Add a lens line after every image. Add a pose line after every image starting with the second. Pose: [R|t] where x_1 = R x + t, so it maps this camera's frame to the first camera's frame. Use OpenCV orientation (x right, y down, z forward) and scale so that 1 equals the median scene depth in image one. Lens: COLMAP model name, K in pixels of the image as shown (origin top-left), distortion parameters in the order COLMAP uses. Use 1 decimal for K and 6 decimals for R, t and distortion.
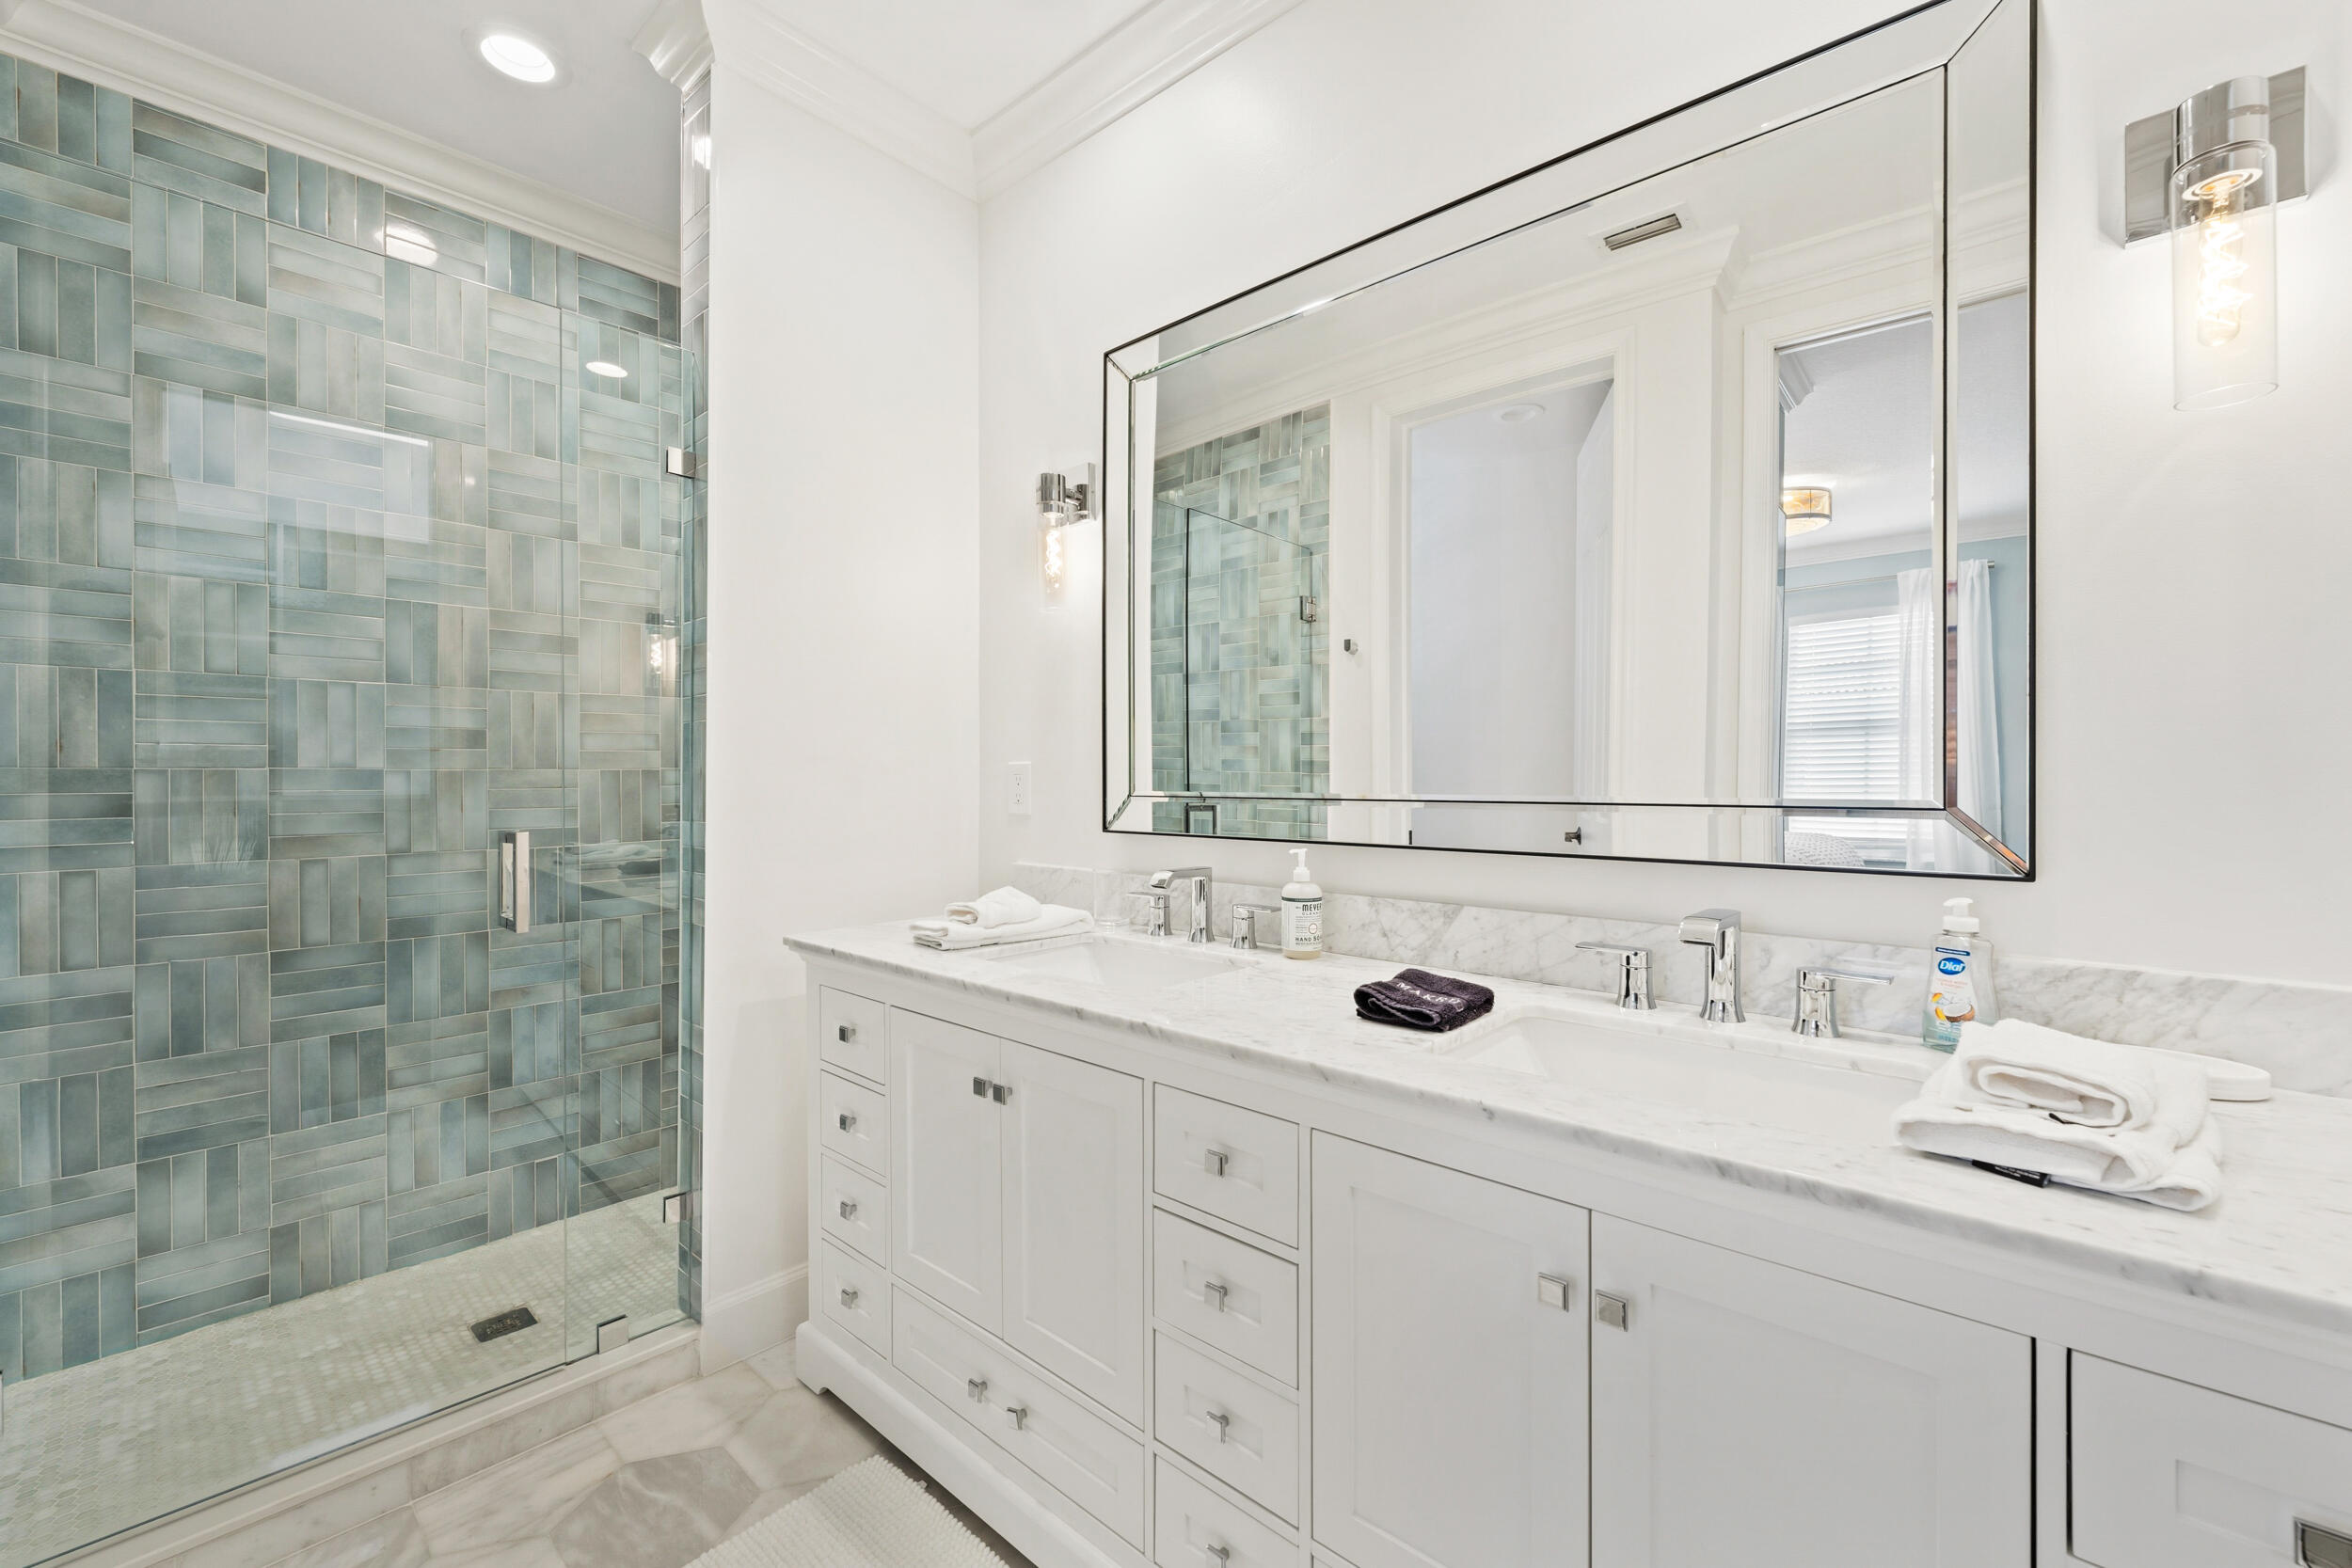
lens RADIAL K [[979.5, 0, 1206.2], [0, 979.5, 810.5], [0, 0, 1]] dist [0.000930, 0.000091]
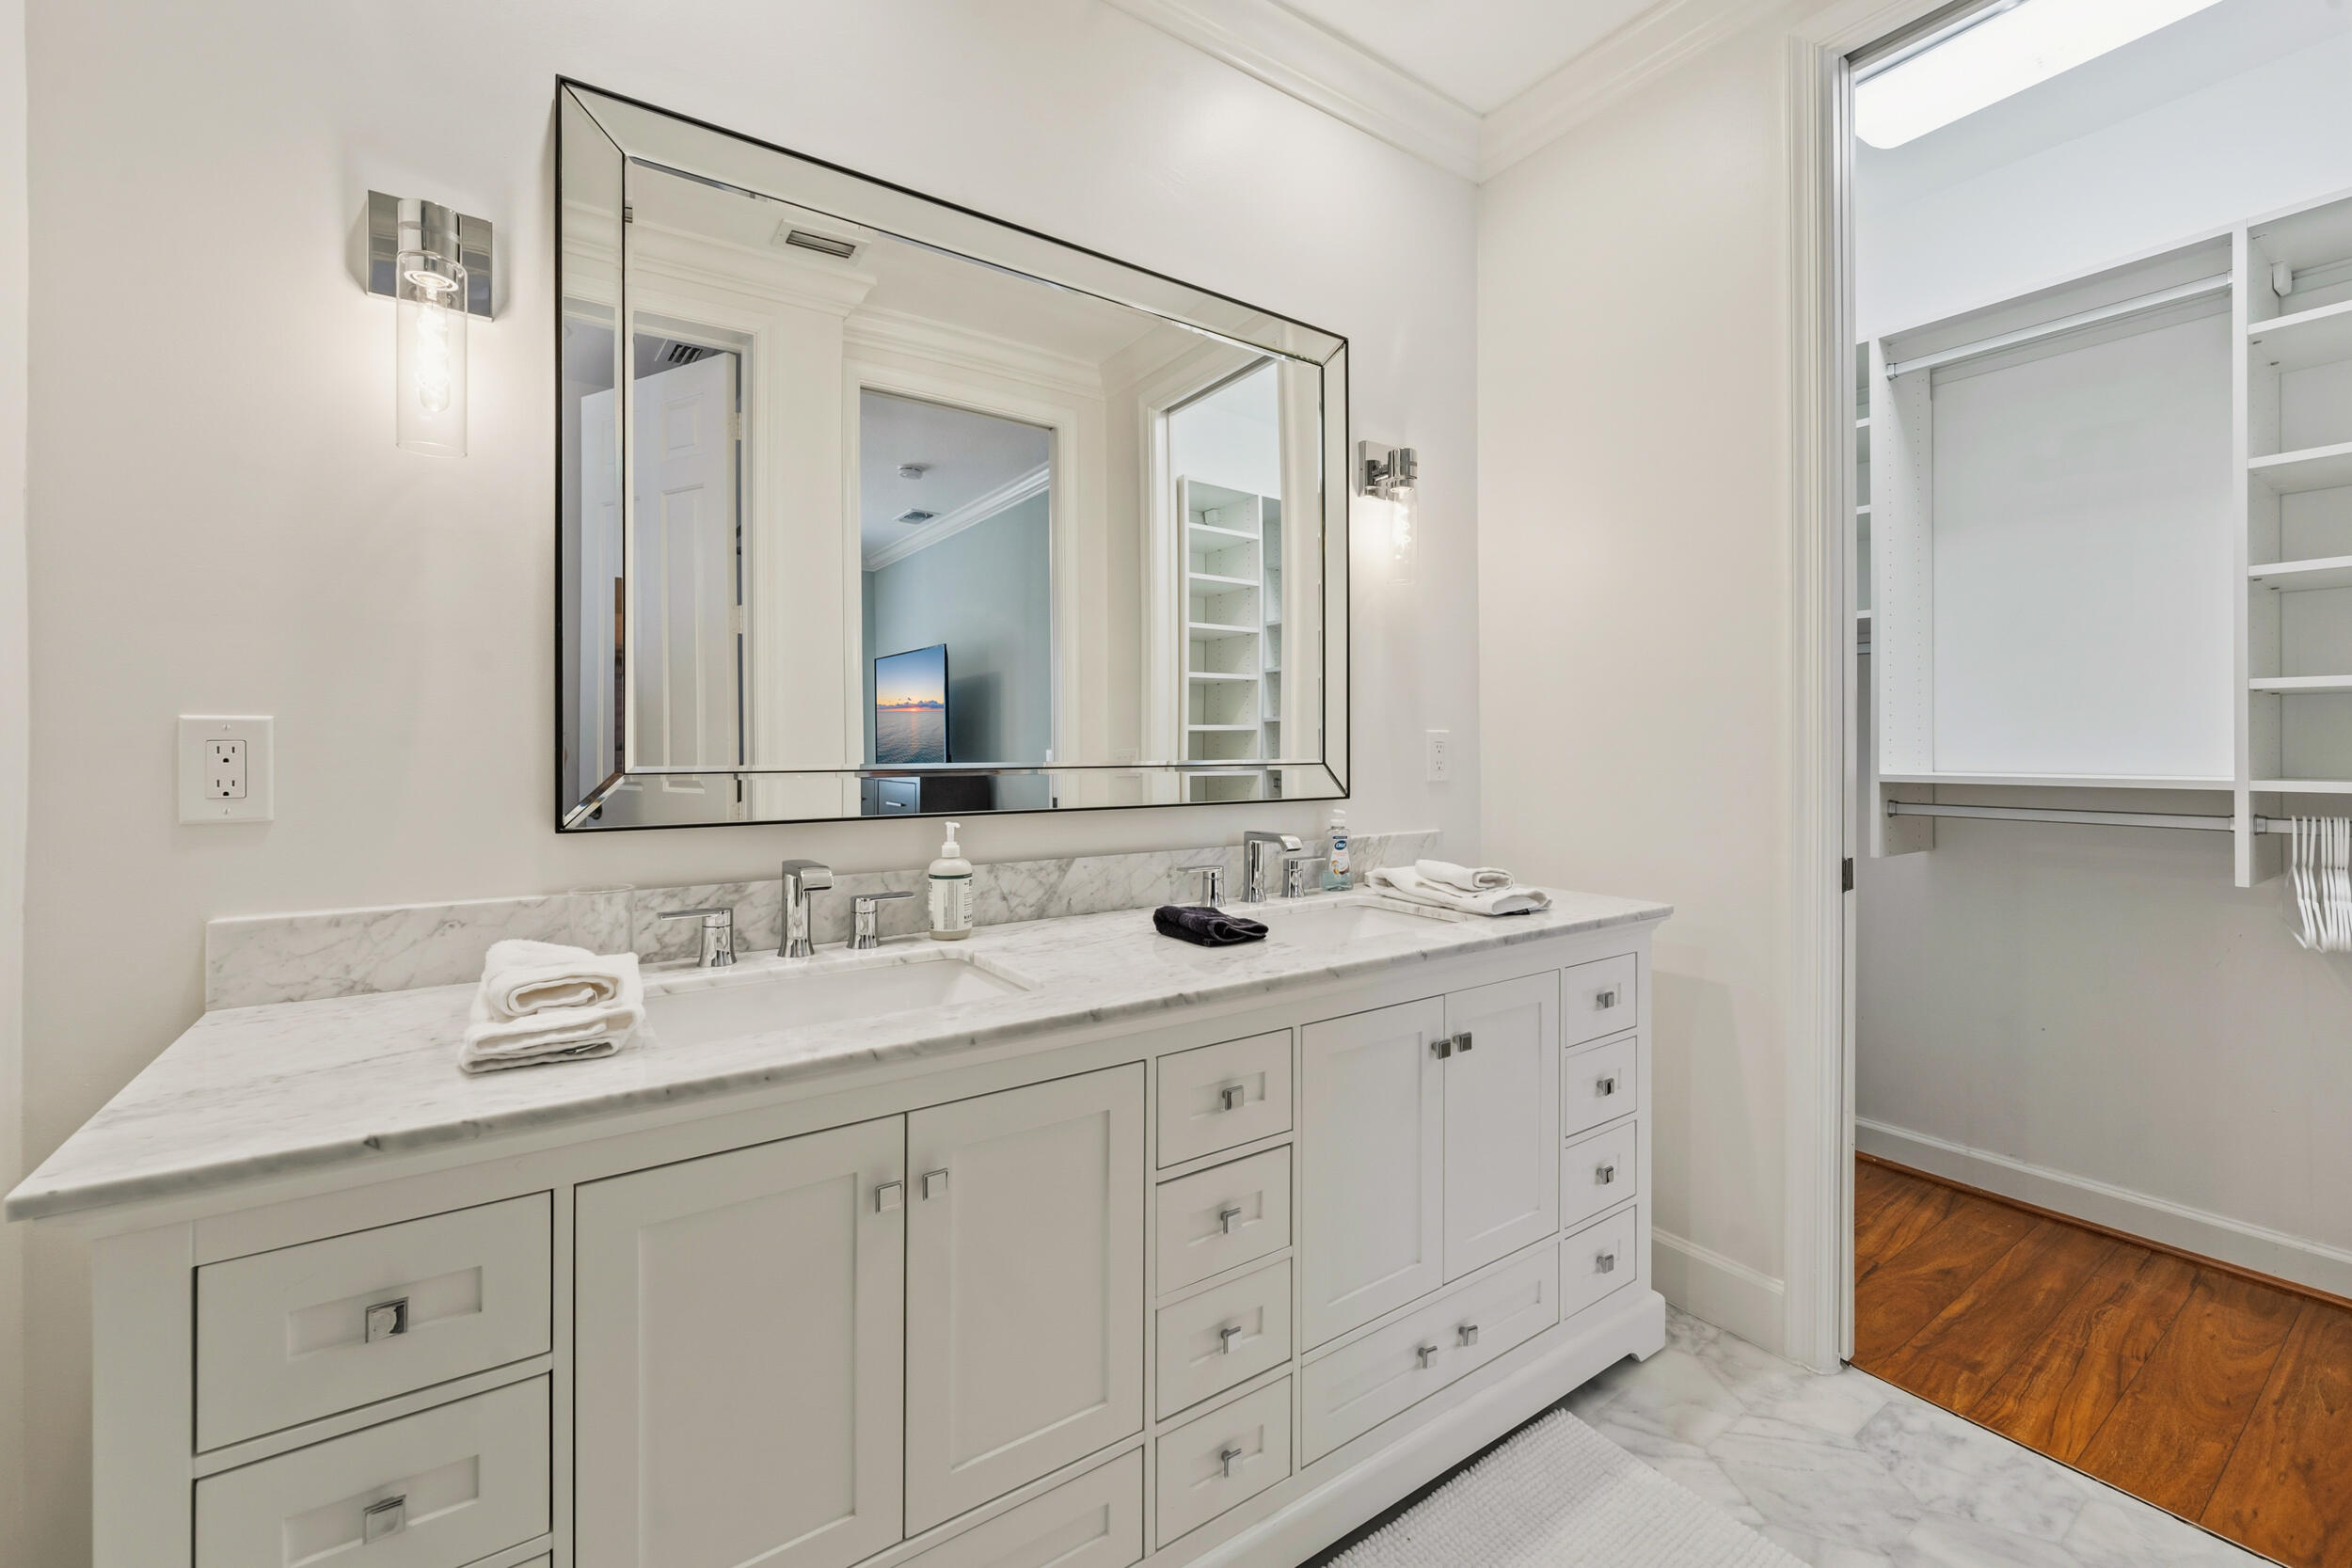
lens RADIAL K [[957.6, 0, 1167.0], [0, 957.6, 768.0], [0, 0, 1]] dist [-0.000676, -0.000452]
pose [[0.232481, -0.020039, 0.972394, -0.830615], [0.032316, 0.999395, 0.012869, -0.020468], [-0.972064, 0.028432, 0.232988, 0.645086]]
